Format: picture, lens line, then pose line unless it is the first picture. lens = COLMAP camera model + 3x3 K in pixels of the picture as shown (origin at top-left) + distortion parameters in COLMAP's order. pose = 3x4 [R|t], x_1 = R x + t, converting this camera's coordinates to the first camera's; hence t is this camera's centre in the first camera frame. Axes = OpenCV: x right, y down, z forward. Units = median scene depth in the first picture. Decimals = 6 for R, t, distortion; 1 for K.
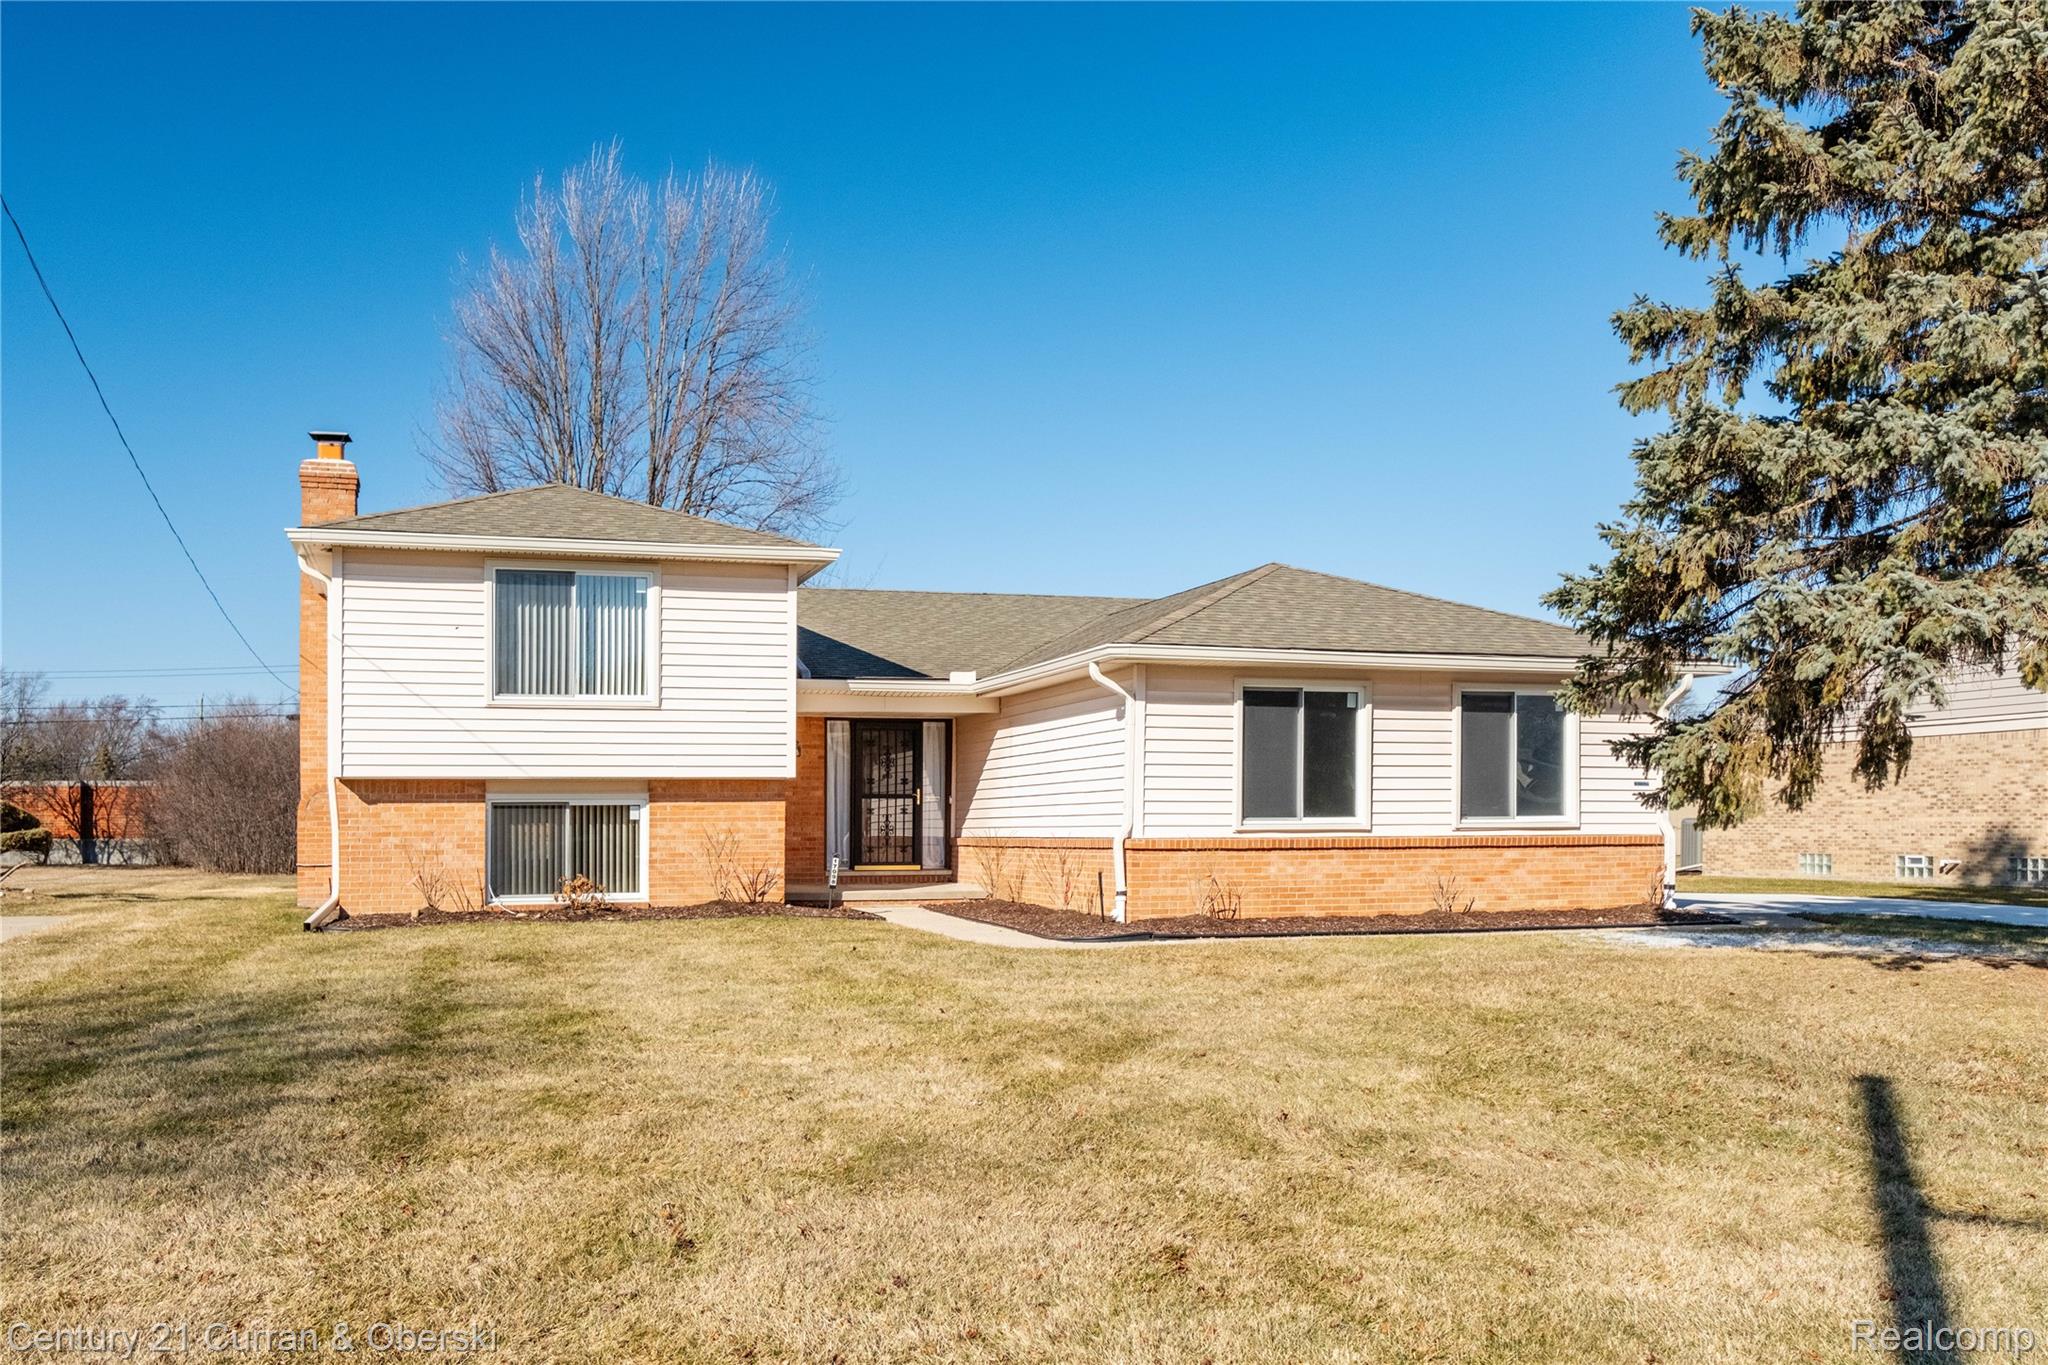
lens RADIAL K [[1615.3, 0, 1024.0], [0, 1615.3, 682.5], [0, 0, 1]] dist [0.003621, 0.000046]
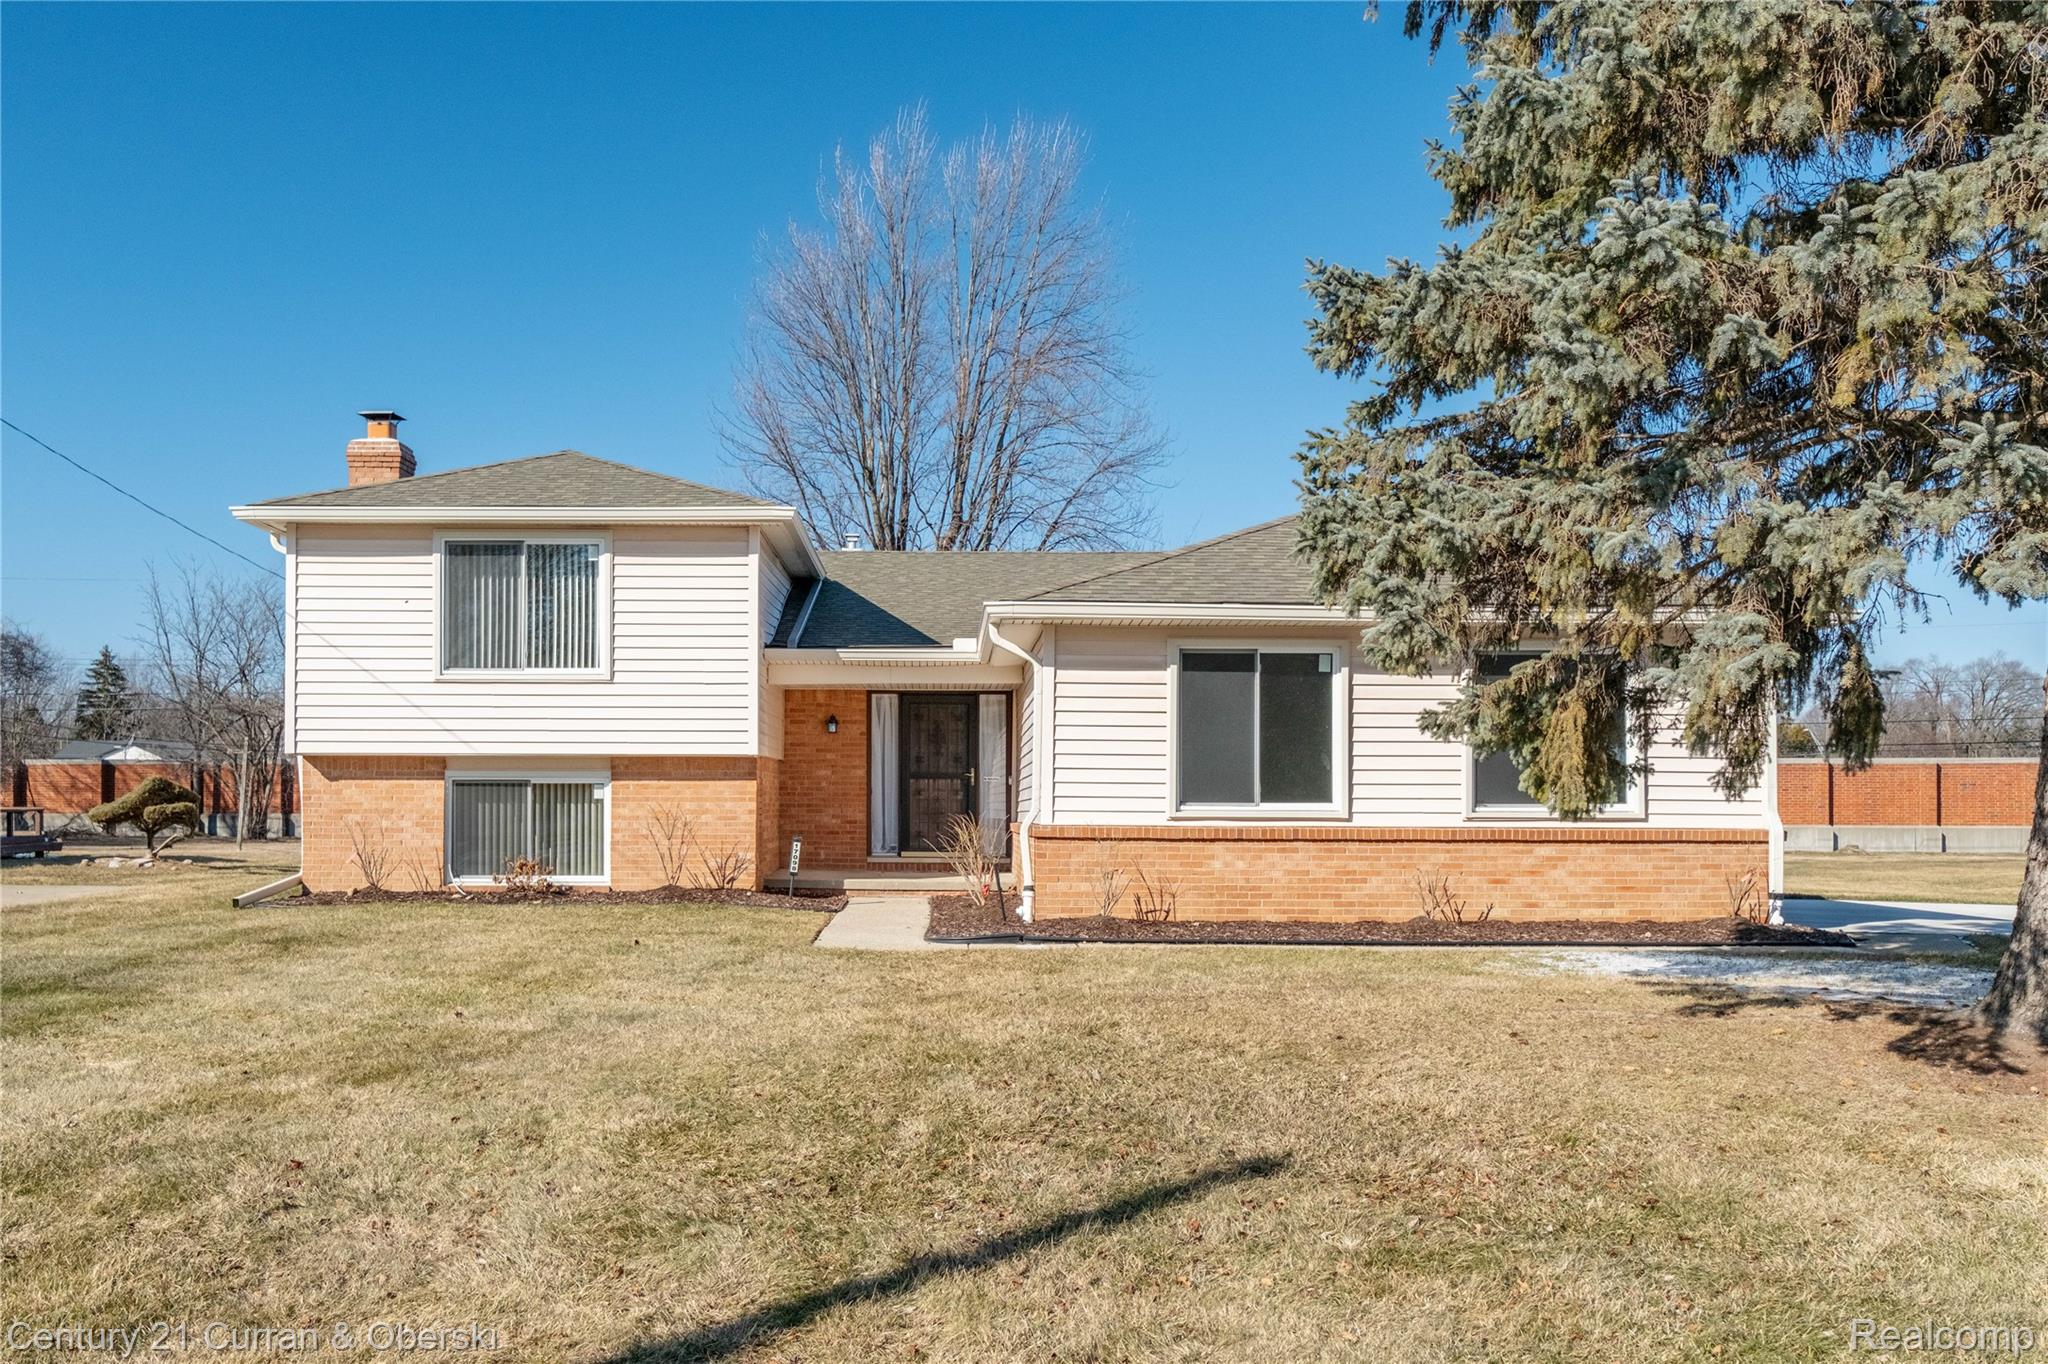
lens RADIAL K [[1711.9, 0, 1023.9], [0, 1711.9, 635.0], [0, 0, 1]] dist [-0.000137, 0.004001]
pose [[0.959879, -0.018074, -0.279832, 0.294796], [0.014420, 0.999782, -0.015109, 0.007425], [0.280044, 0.010467, 0.959930, 0.103787]]
